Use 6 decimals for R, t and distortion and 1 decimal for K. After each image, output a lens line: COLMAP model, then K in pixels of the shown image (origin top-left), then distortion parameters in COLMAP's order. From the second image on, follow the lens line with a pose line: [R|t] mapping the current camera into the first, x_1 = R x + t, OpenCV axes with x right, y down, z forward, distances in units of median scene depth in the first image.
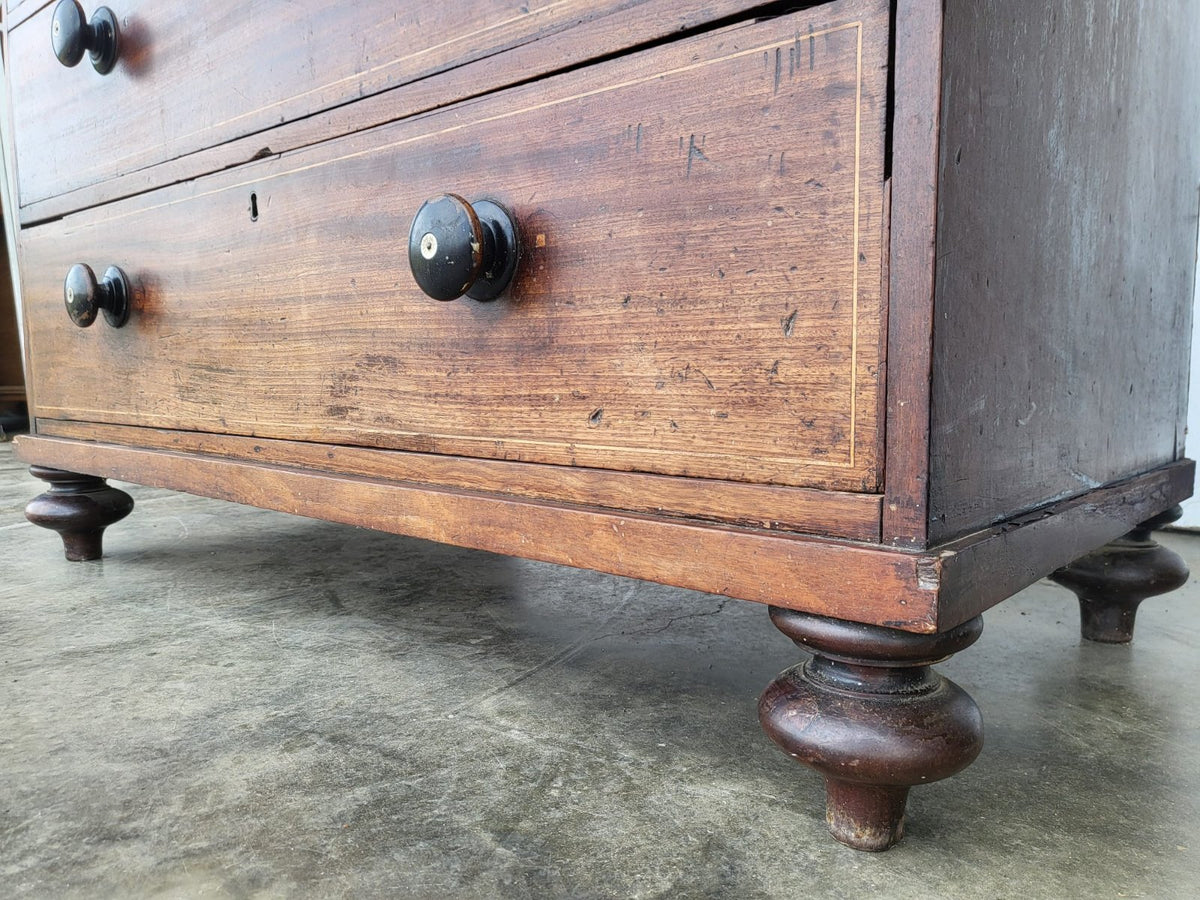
lens RADIAL K [[935.8, 0, 590.5], [0, 935.8, 444.4], [0, 0, 1]] dist [-0.010101, 0.055764]
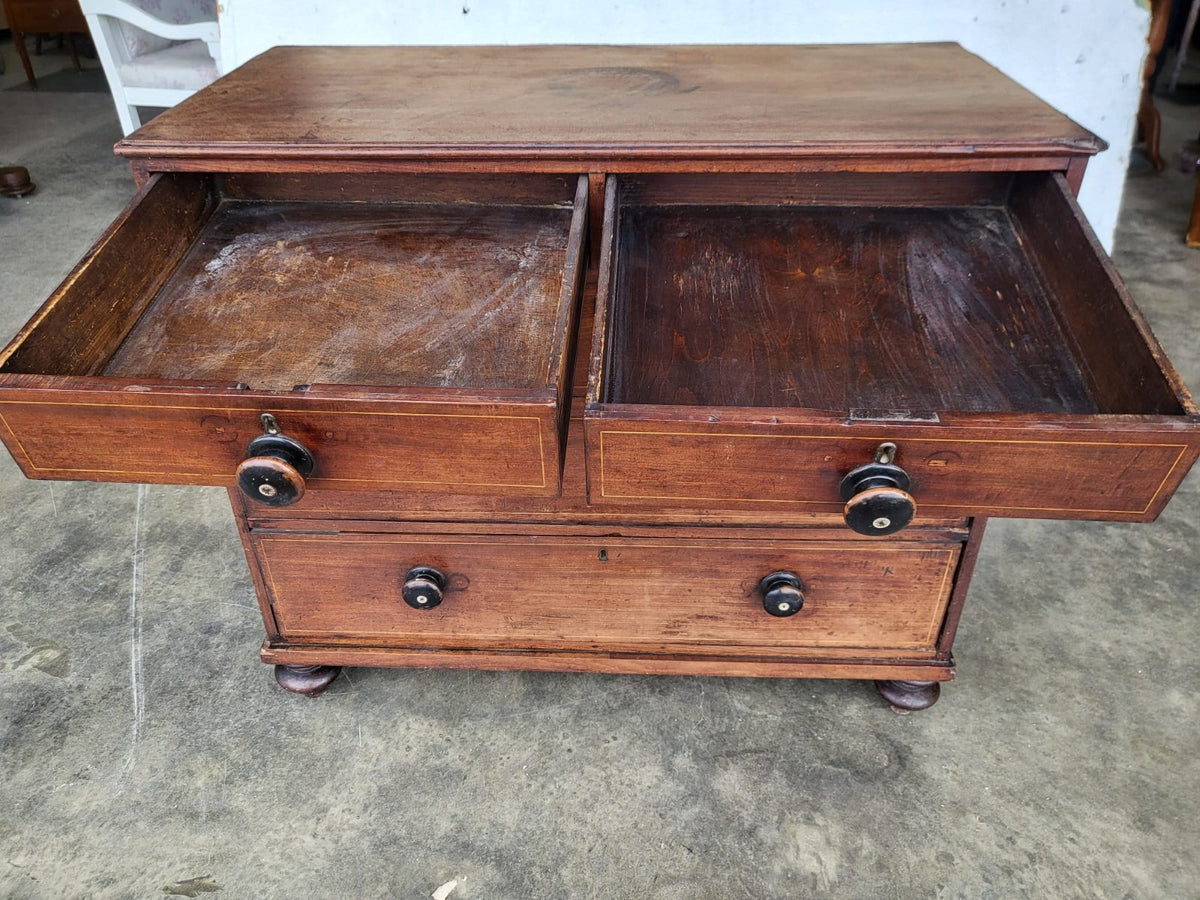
lens RADIAL K [[935.8, 0, 590.7], [0, 935.8, 450.0], [0, 0, 1]] dist [-0.010101, 0.055764]
pose [[0.775087, -0.355446, 0.522396, -1.784920], [0.065673, 0.867608, 0.492893, -1.897541], [-0.628432, -0.347728, 0.695815, -0.307139]]
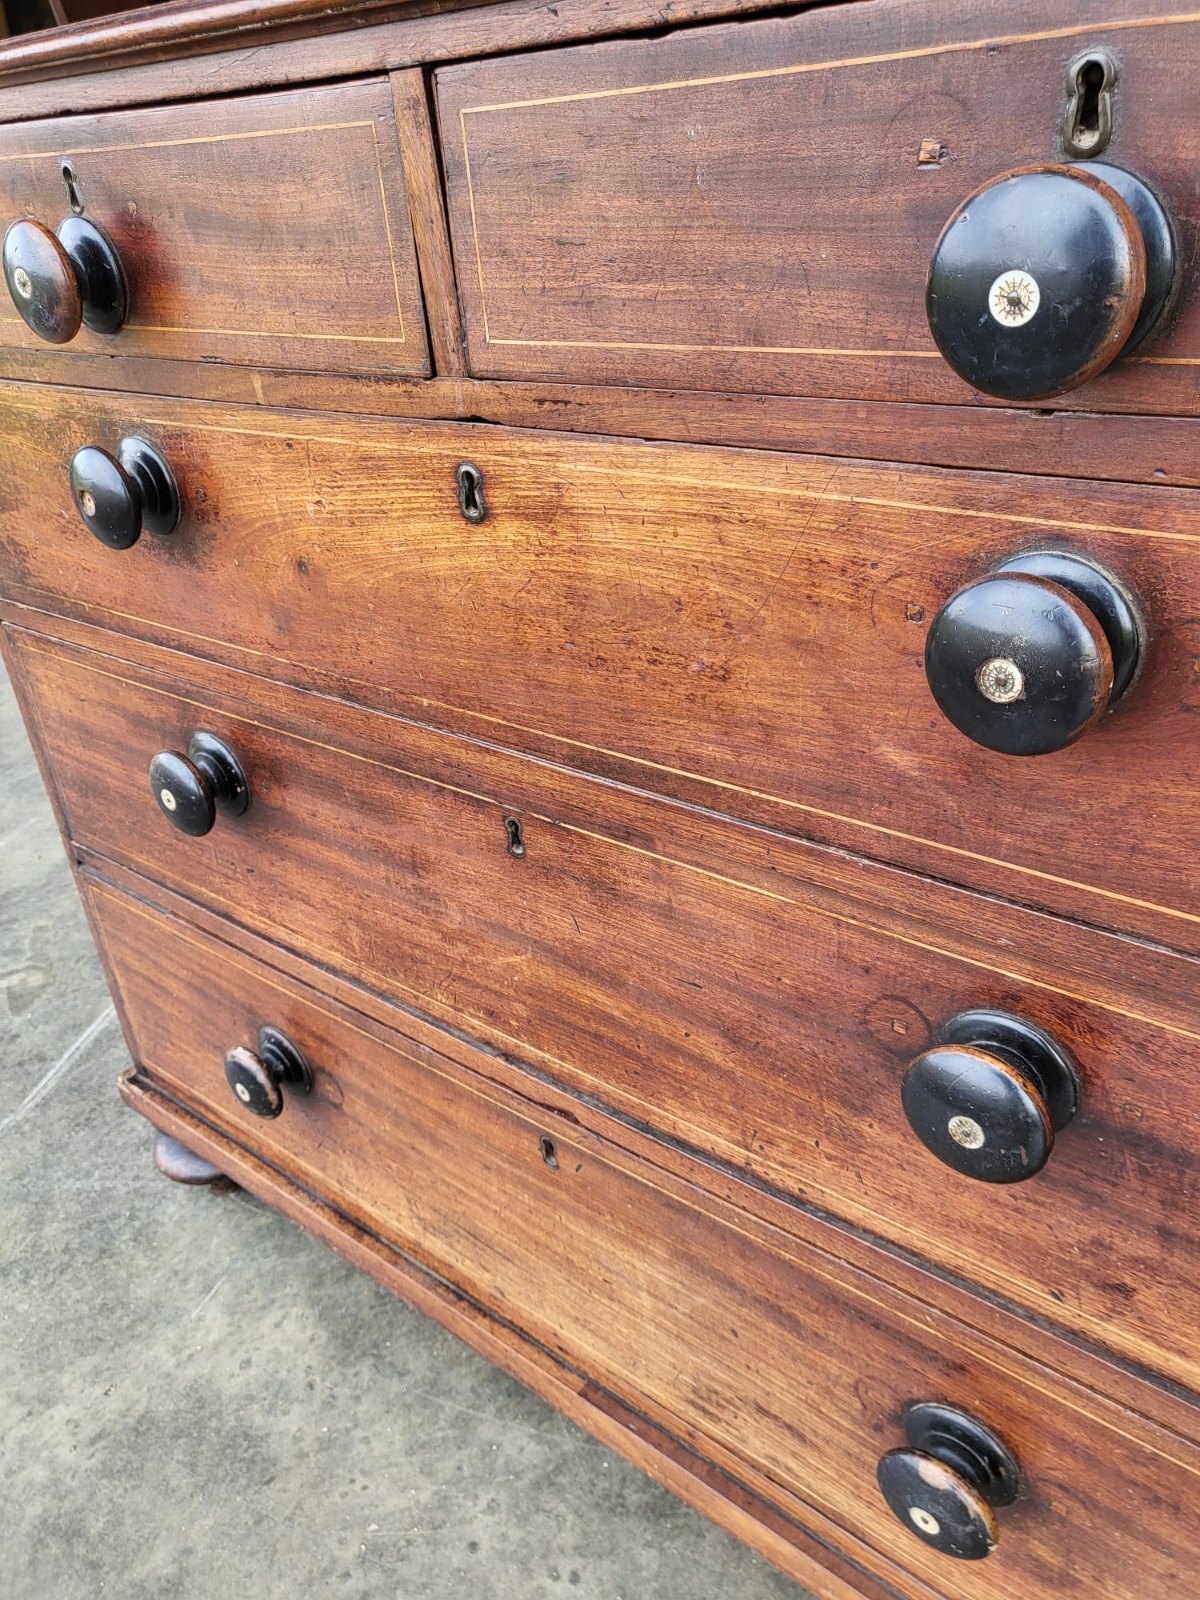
lens RADIAL K [[1247.7, 0, 580.5], [0, 1247.7, 786.8], [0, 0, 1]] dist [-0.010101, 0.055764]
pose [[0.996374, -0.085036, 0.002829, -0.432088], [0.077568, 0.921530, 0.380481, -1.283035], [-0.034962, -0.378882, 0.924784, 0.216490]]
